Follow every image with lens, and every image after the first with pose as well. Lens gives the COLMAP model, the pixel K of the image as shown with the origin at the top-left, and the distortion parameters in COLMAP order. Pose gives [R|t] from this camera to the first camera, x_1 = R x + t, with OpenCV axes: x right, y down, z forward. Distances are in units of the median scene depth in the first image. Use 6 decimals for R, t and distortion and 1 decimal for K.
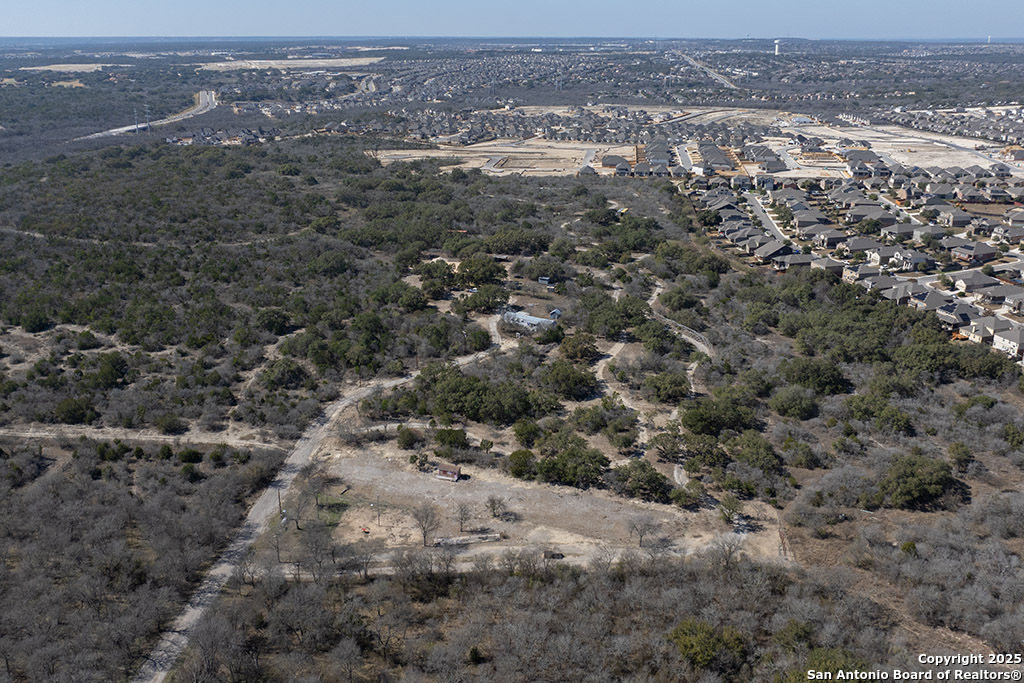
lens RADIAL K [[903.3, 0, 468.7], [0, 903.3, 339.8], [0, 0, 1]] dist [-0.013199, -0.015749]
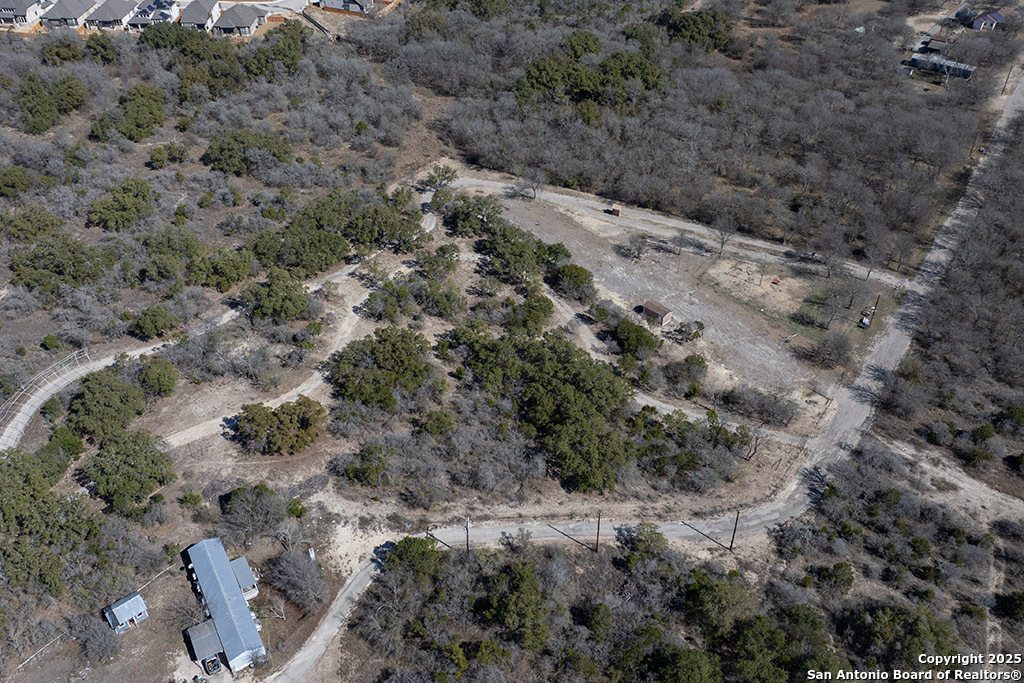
lens RADIAL K [[841.7, 0, 505.2], [0, 841.7, 341.2], [0, 0, 1]] dist [-0.009040, -0.006502]
pose [[-0.893991, -0.295228, 0.337077, -0.130591], [0.132966, 0.543591, 0.828752, -0.390315], [-0.427903, 0.785716, -0.446710, 1.161839]]
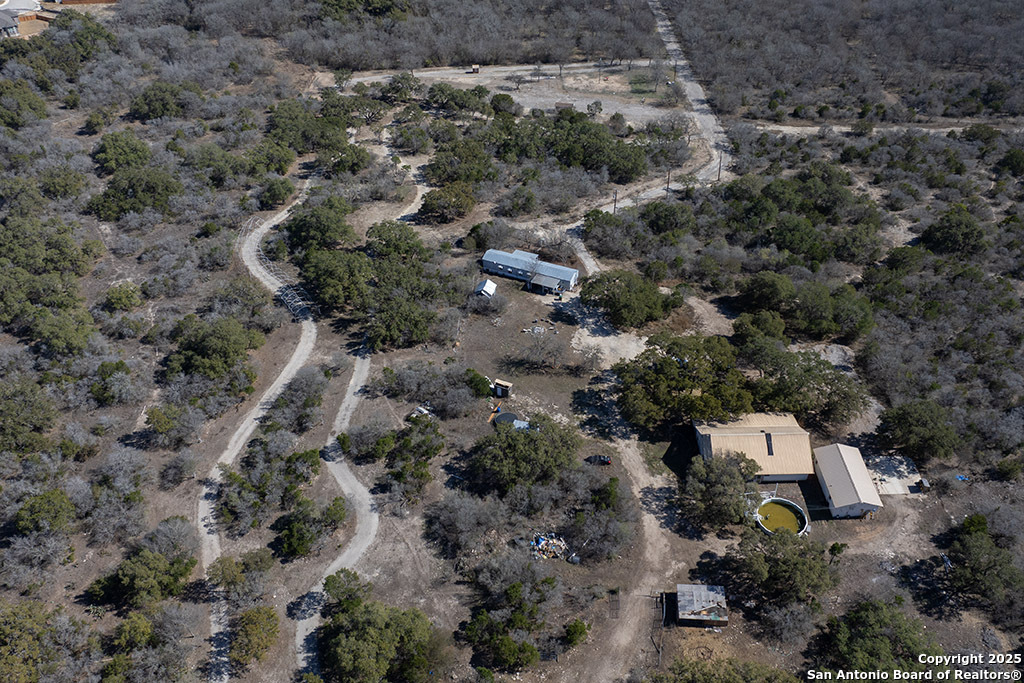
lens RADIAL K [[858.6, 0, 495.4], [0, 858.6, 341.3], [0, 0, 1]] dist [-0.016124, -0.007355]
pose [[-0.990867, 0.081006, -0.107801, 0.171553], [-0.047974, 0.535368, 0.843255, -0.504064], [0.126022, 0.840725, -0.526593, 1.495219]]
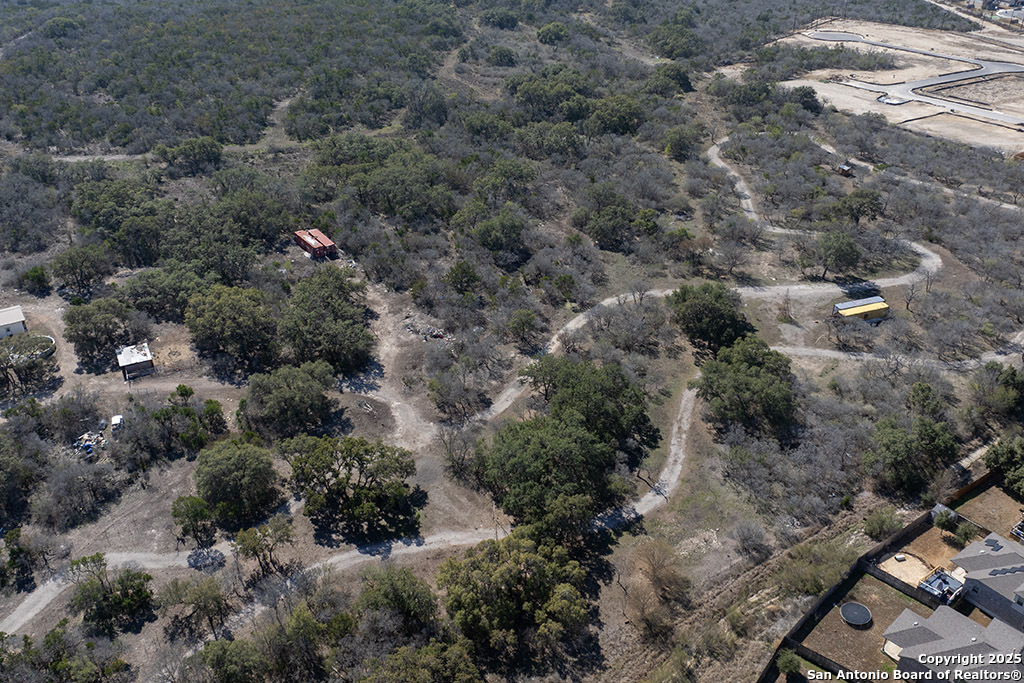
lens RADIAL K [[848.3, 0, 527.3], [0, 848.3, 341.2], [0, 0, 1]] dist [-0.007944, -0.007397]
pose [[0.653458, 0.381835, -0.653601, 0.526318], [-0.242186, 0.923527, 0.297394, -0.342151], [0.717174, -0.036041, 0.695961, 1.223939]]
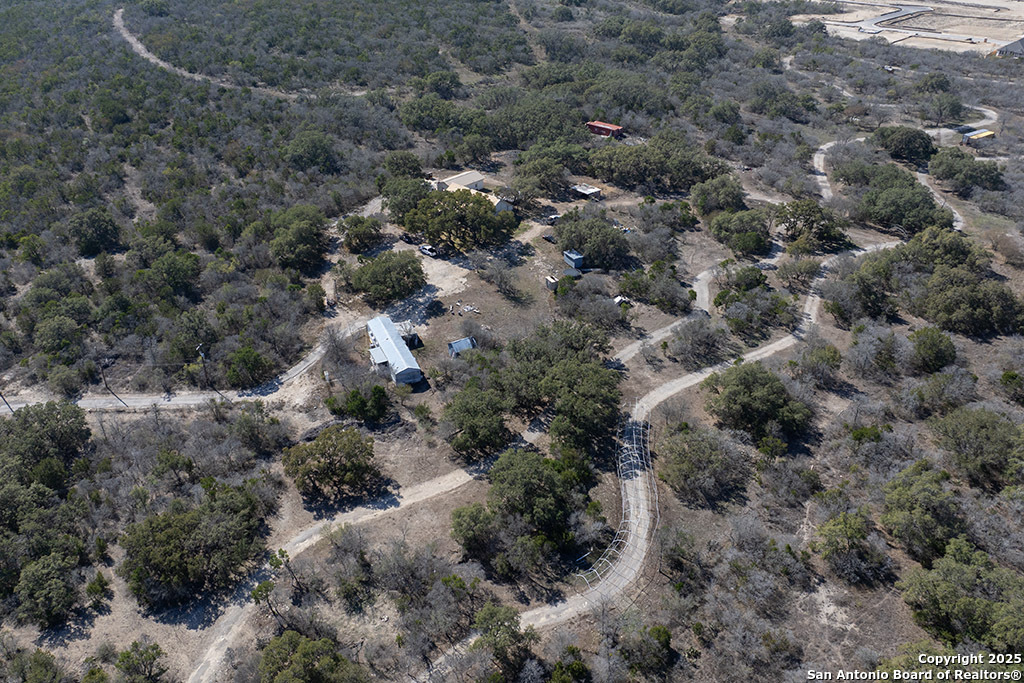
lens RADIAL K [[847.6, 0, 484.5], [0, 847.6, 341.7], [0, 0, 1]] dist [-0.009741, -0.018249]
pose [[0.809188, 0.297412, -0.506715, 0.392942], [-0.188312, 0.948206, 0.255821, -0.175501], [0.556555, -0.111587, 0.823283, 0.732789]]
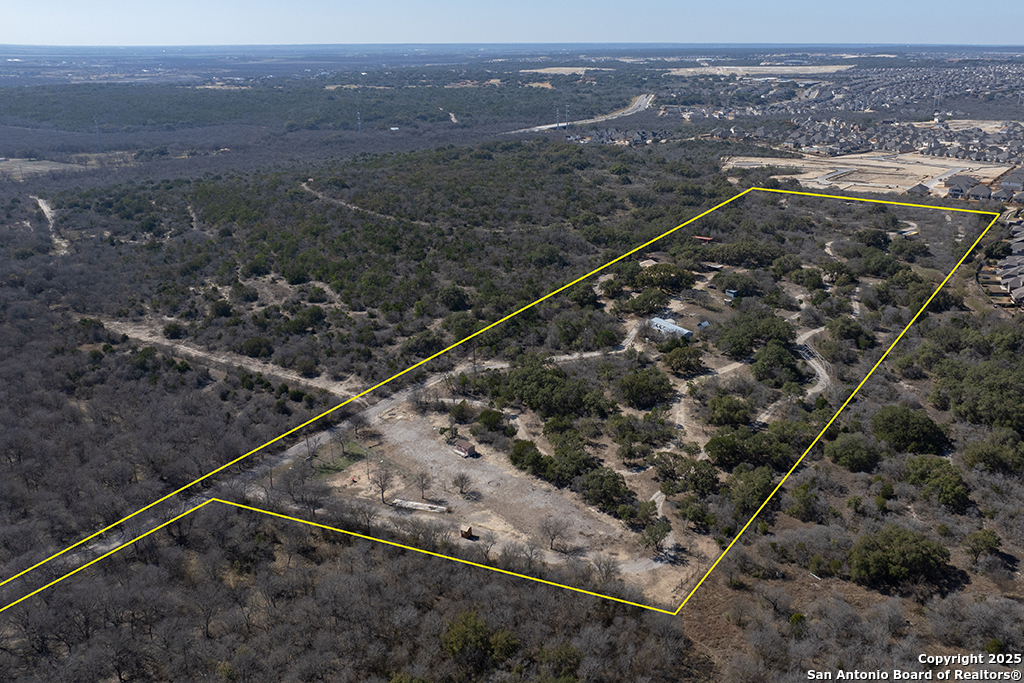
lens RADIAL K [[871.6, 0, 554.8], [0, 871.6, 342.1], [0, 0, 1]] dist [-0.010301, -0.007729]
pose [[0.897936, 0.140834, -0.416986, 0.407858], [-0.138323, 0.989718, 0.036405, -0.027165], [0.417825, 0.024990, 0.908184, 0.074036]]
